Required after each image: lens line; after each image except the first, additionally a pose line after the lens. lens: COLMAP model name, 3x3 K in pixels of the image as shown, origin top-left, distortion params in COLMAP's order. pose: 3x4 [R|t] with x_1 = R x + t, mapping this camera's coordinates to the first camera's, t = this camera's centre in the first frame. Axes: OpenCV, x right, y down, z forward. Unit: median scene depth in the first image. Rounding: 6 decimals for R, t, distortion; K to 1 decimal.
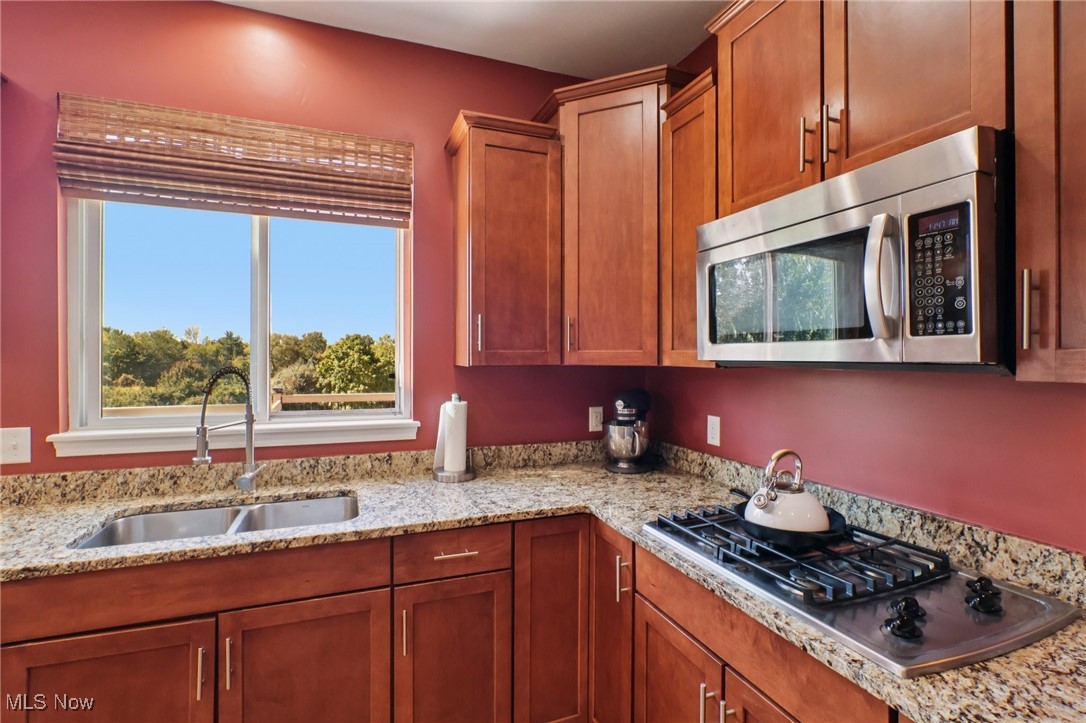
lens RADIAL K [[506.9, 0, 540.0], [0, 506.9, 356.8], [0, 0, 1]] dist [-0.008656, 0.001423]
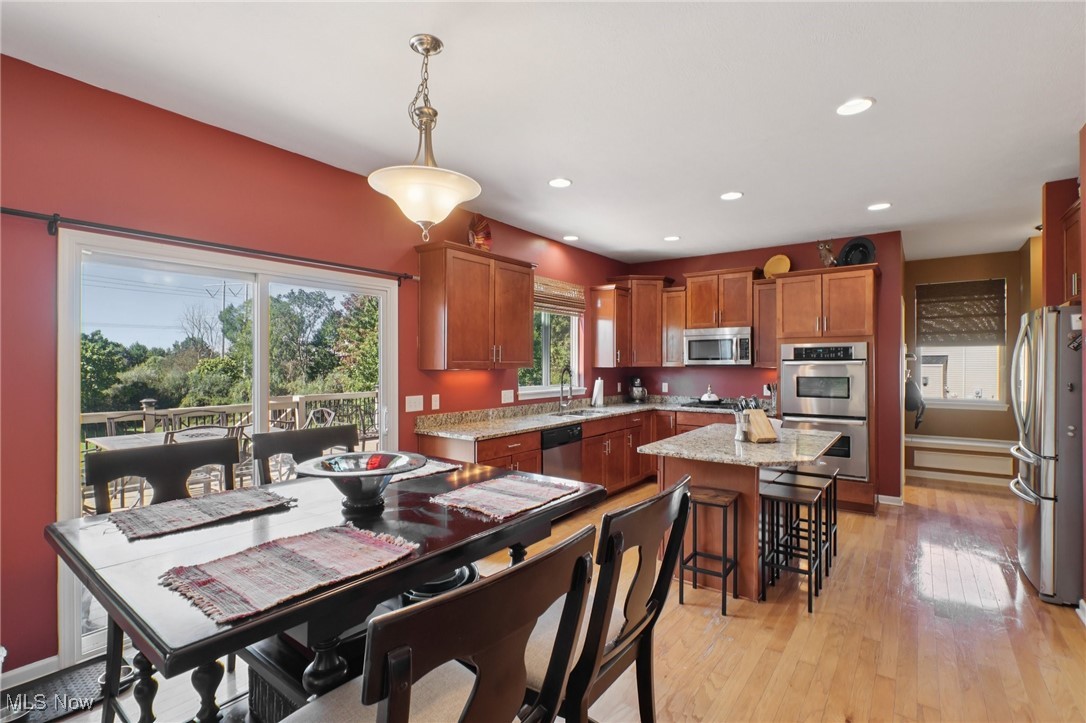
lens RADIAL K [[501.8, 0, 543.0], [0, 501.8, 361.5], [0, 0, 1]] dist [-0.003403, -0.000079]
pose [[0.850230, -0.004814, 0.526390, -2.193550], [0.006098, 0.999981, -0.000706, -0.016978], [-0.526376, 0.003810, 0.850243, -1.401320]]
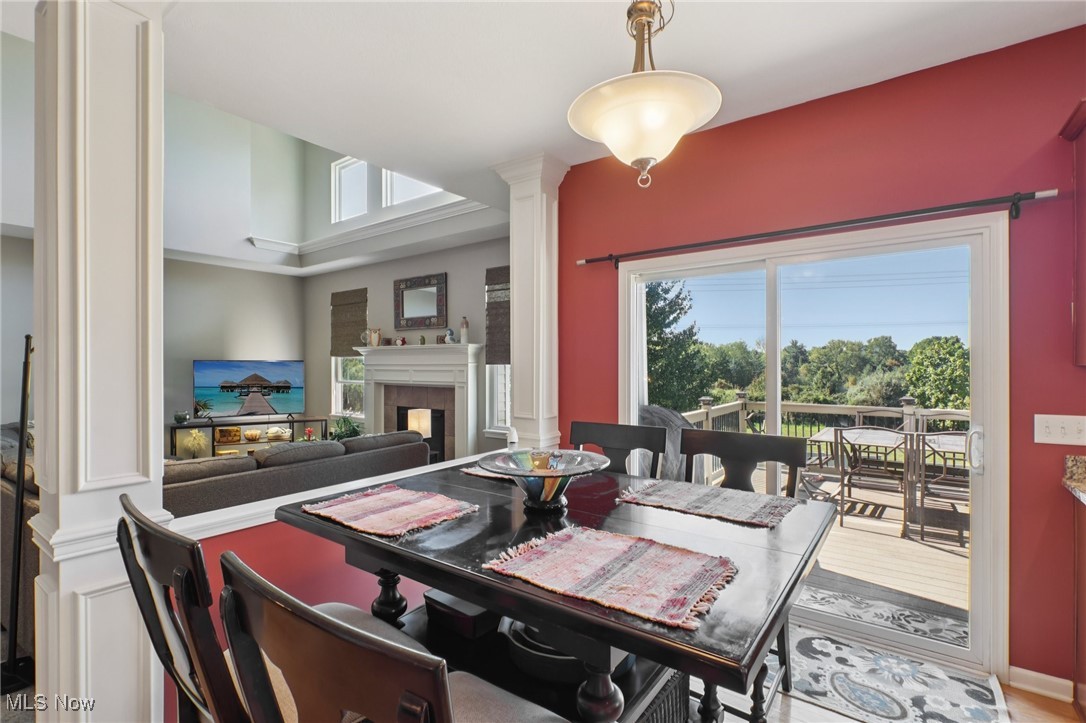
lens RADIAL K [[505.9, 0, 543.0], [0, 505.9, 361.5], [0, 0, 1]] dist [-0.000515, -0.000001]
pose [[0.535589, -0.010797, -0.844410, -1.205951], [0.006568, 0.999941, -0.008620, 0.003687], [0.844454, -0.000930, 0.535628, -0.891452]]
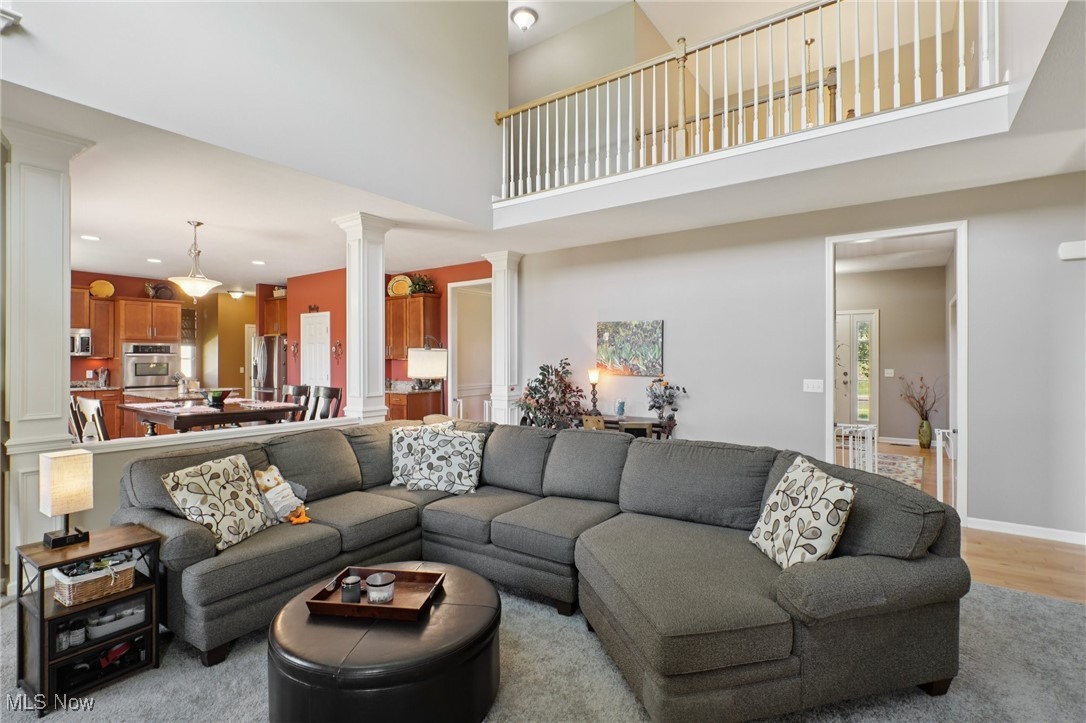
lens RADIAL K [[506.9, 0, 540.0], [0, 506.9, 356.8], [0, 0, 1]] dist [-0.008656, 0.001423]
pose [[-0.545655, -0.007822, 0.837974, -5.162876], [-0.005137, 0.999969, 0.005989, -0.031075], [-0.837994, -0.001037, -0.545678, -0.373898]]
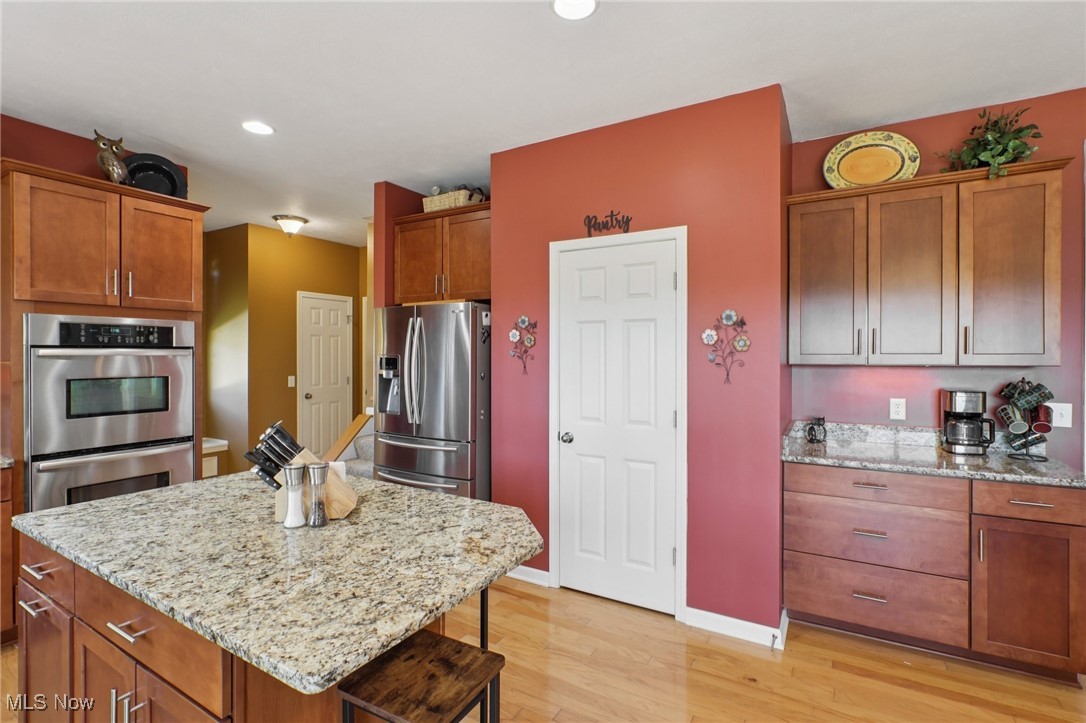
lens RADIAL K [[503.1, 0, 542.8], [0, 503.1, 356.5], [0, 0, 1]] dist [-0.016631, 0.006233]
pose [[-0.618893, -0.009838, 0.785414, -1.483118], [-0.006374, 0.999952, 0.007503, -0.010051], [-0.785449, -0.000362, -0.618926, -0.001837]]
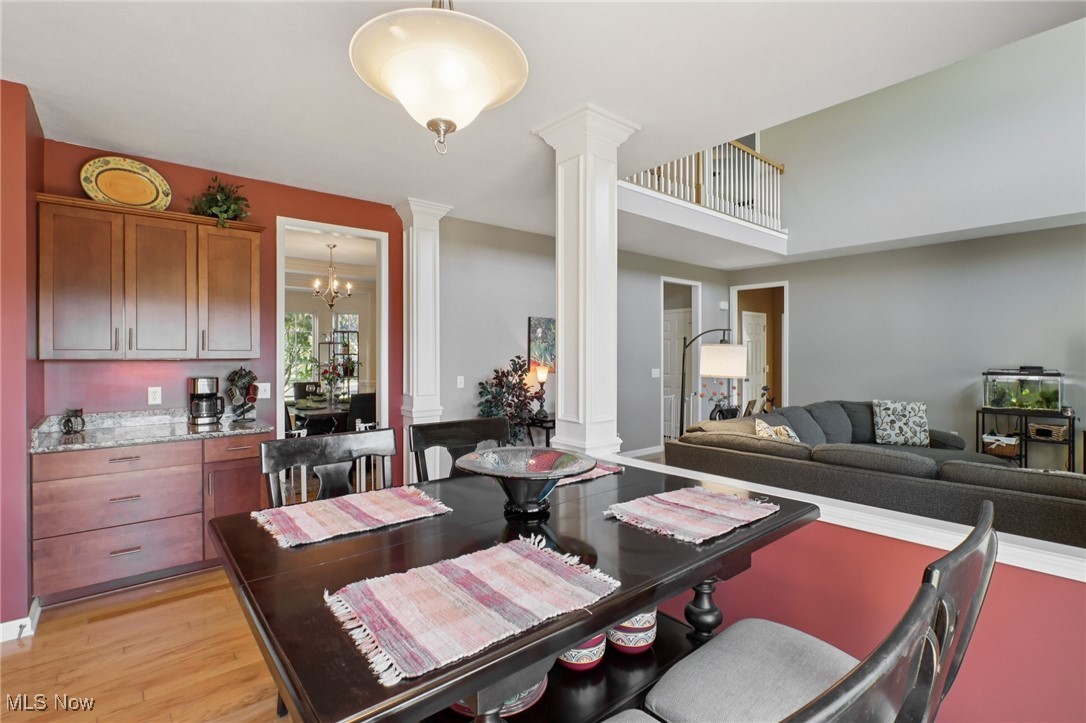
lens RADIAL K [[503.1, 0, 542.8], [0, 503.1, 356.5], [0, 0, 1]] dist [-0.016631, 0.006233]
pose [[-0.947358, -0.004633, -0.320144, -1.728403], [-0.004836, 0.999988, -0.000163, 0.003081], [0.320141, 0.001394, -0.947369, 0.416492]]
